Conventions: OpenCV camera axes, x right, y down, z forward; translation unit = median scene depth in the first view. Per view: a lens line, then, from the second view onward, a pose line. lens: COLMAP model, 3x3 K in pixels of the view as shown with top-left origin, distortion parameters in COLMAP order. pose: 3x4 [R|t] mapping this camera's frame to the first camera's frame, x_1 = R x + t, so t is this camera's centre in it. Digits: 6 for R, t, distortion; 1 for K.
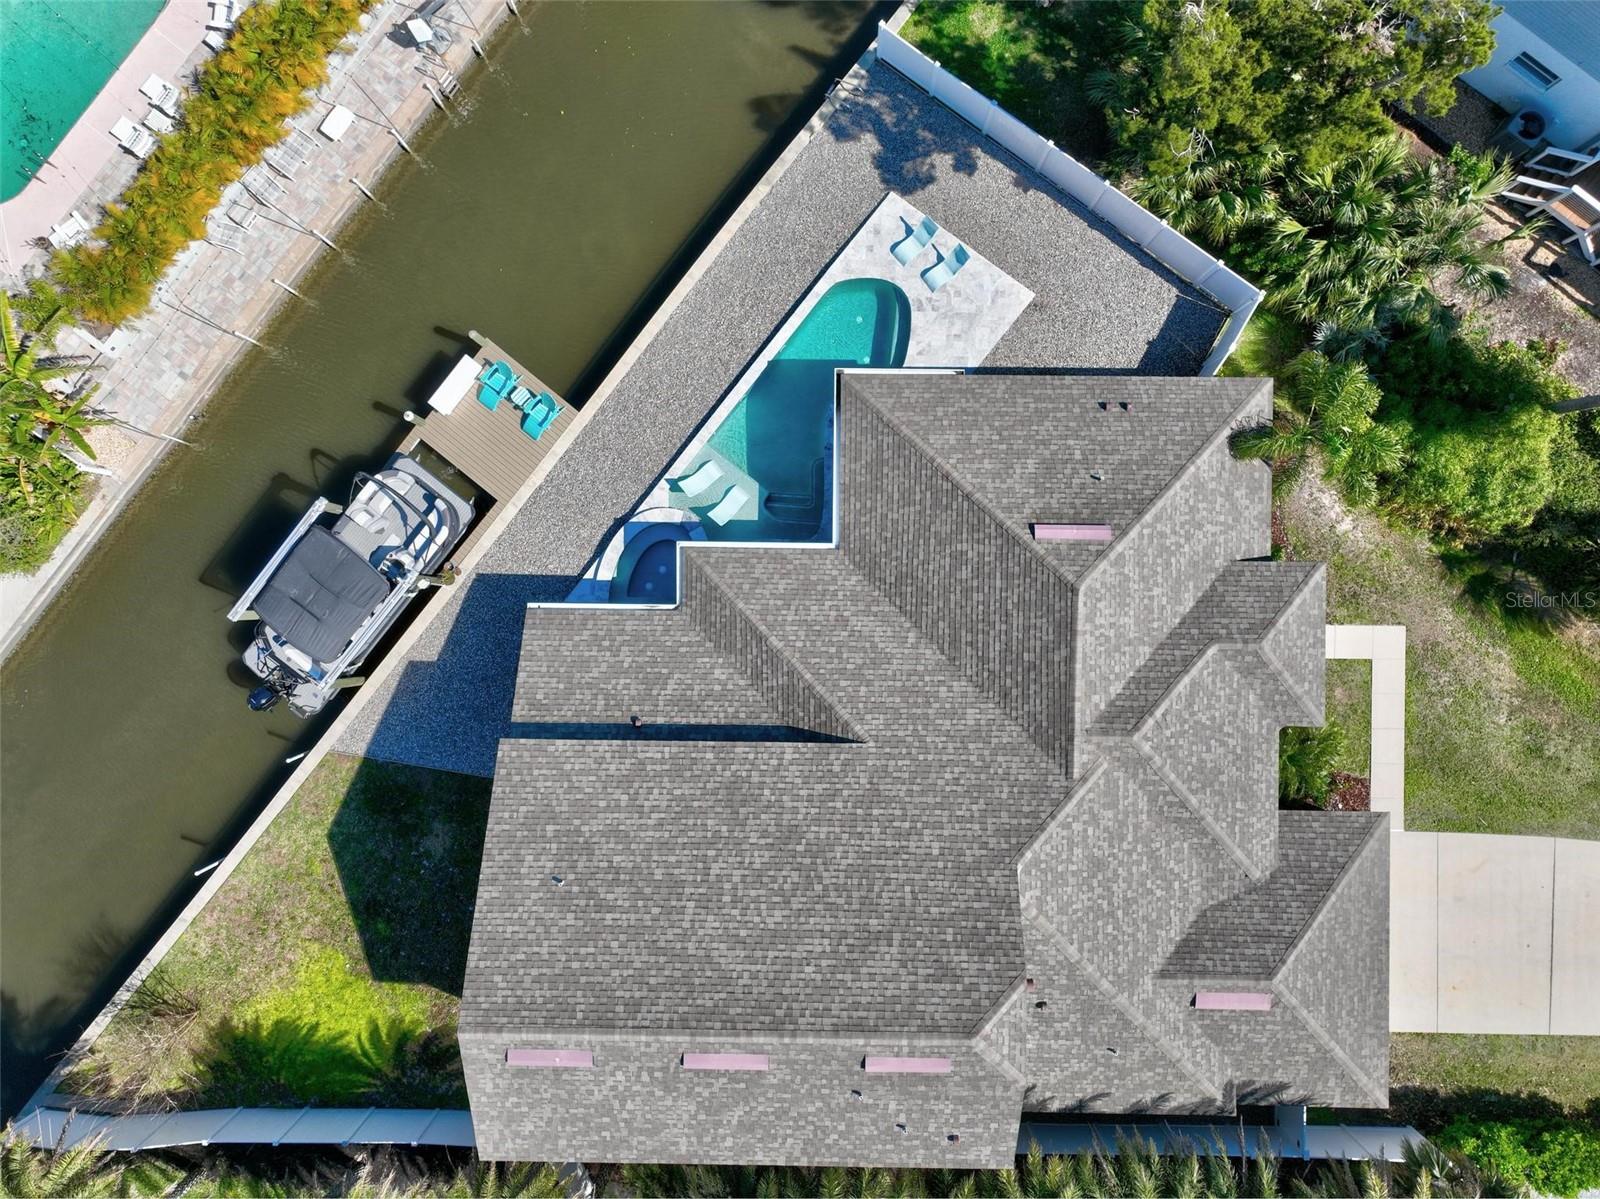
lens RADIAL K [[1126.9, 0, 795.3], [0, 1126.9, 600.2], [0, 0, 1]] dist [-0.000269, 0.016417]
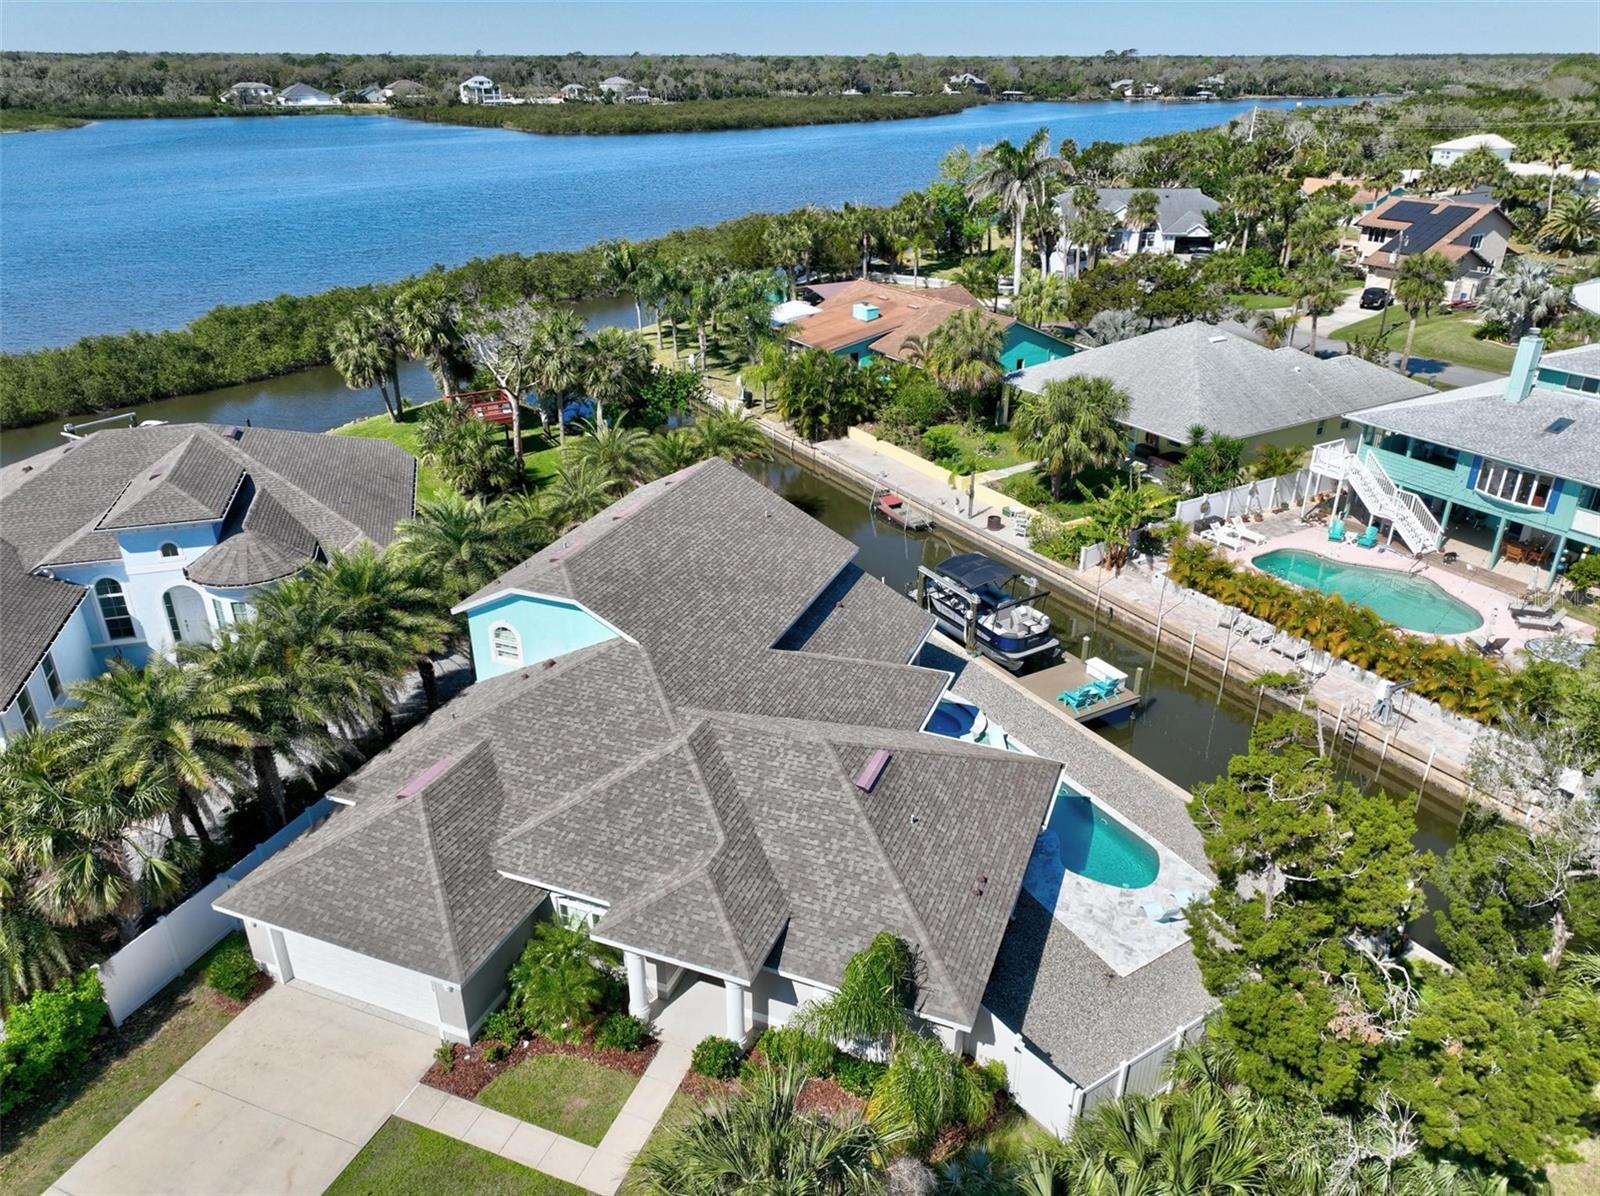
lens RADIAL K [[1126.9, 0, 800.3], [0, 1126.9, 606.0], [0, 0, 1]] dist [-0.000269, 0.016417]
pose [[-0.359896, 0.416220, -0.835007, 0.961396], [-0.932906, -0.148357, 0.328141, -0.283651], [0.012699, 0.897079, 0.441687, 0.313397]]
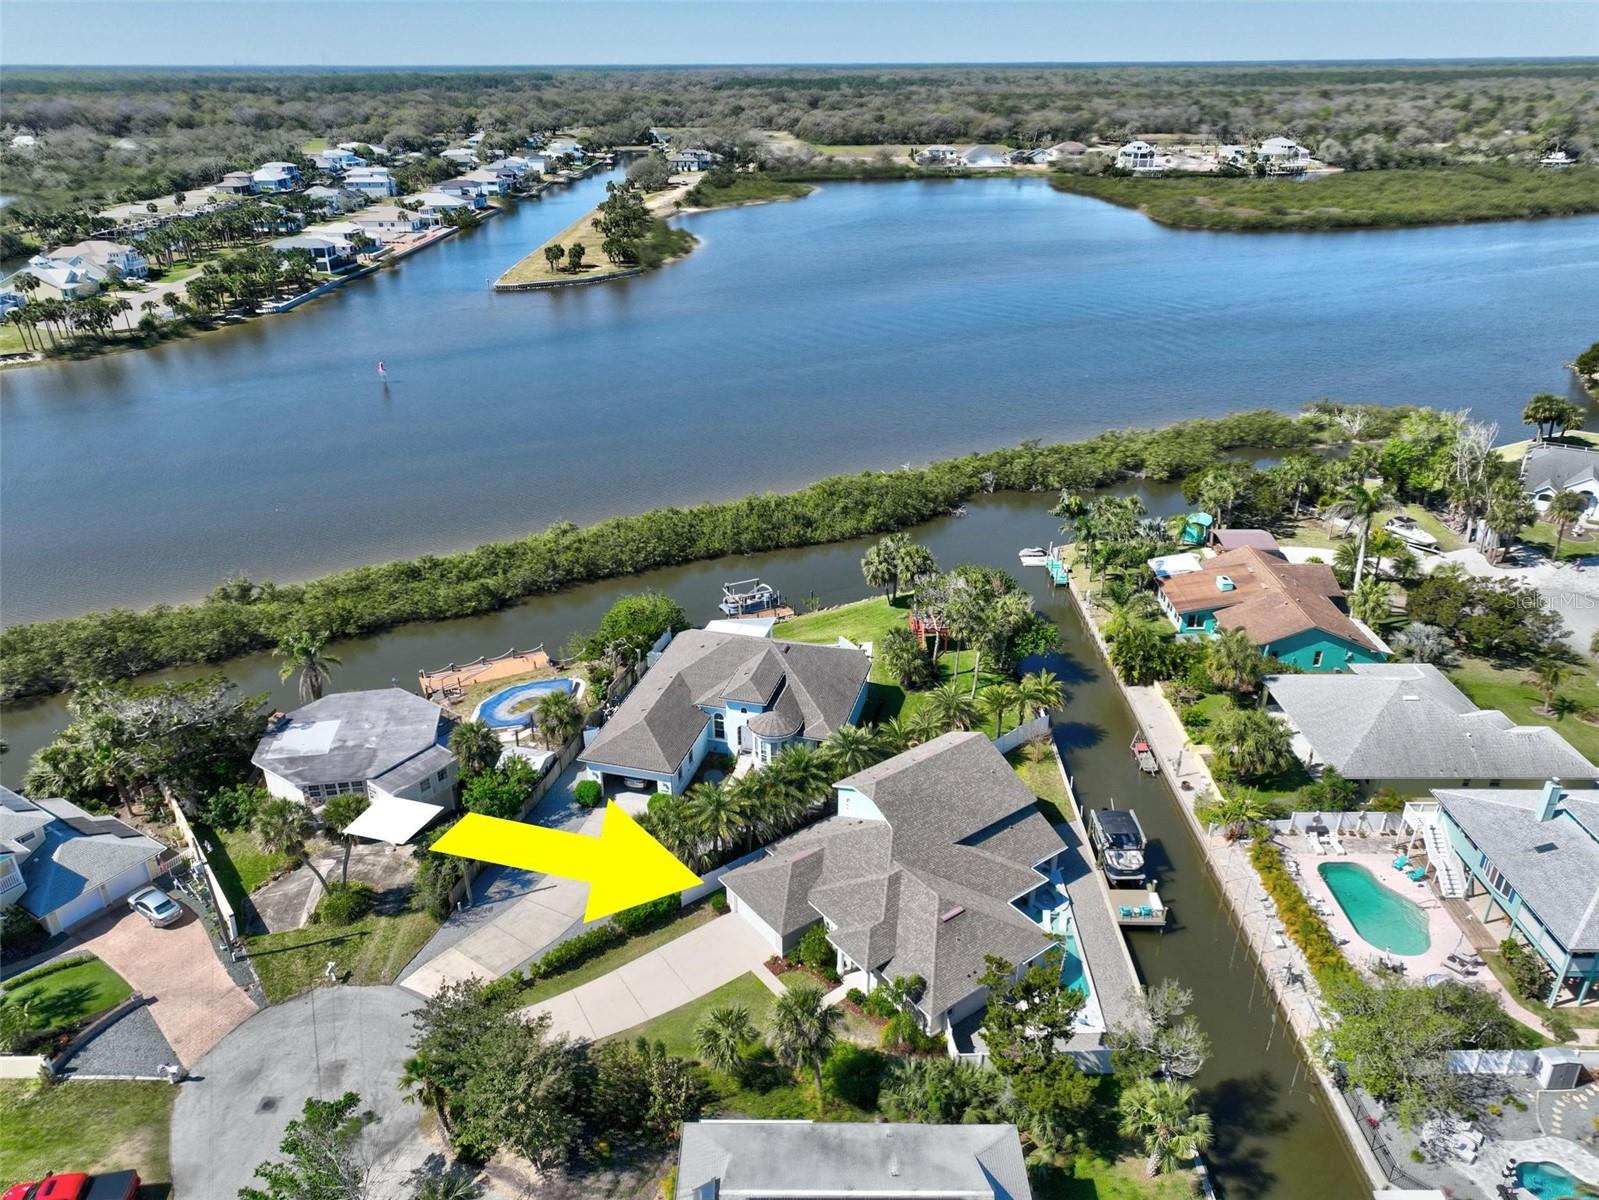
lens RADIAL K [[1126.2, 0, 796.6], [0, 1126.2, 613.0], [0, 0, 1]] dist [-0.000269, 0.016417]
pose [[-0.792849, 0.281319, -0.540602, 1.536289], [-0.609111, -0.337647, 0.717620, -1.303941], [0.019347, 0.898251, 0.439057, -0.718252]]
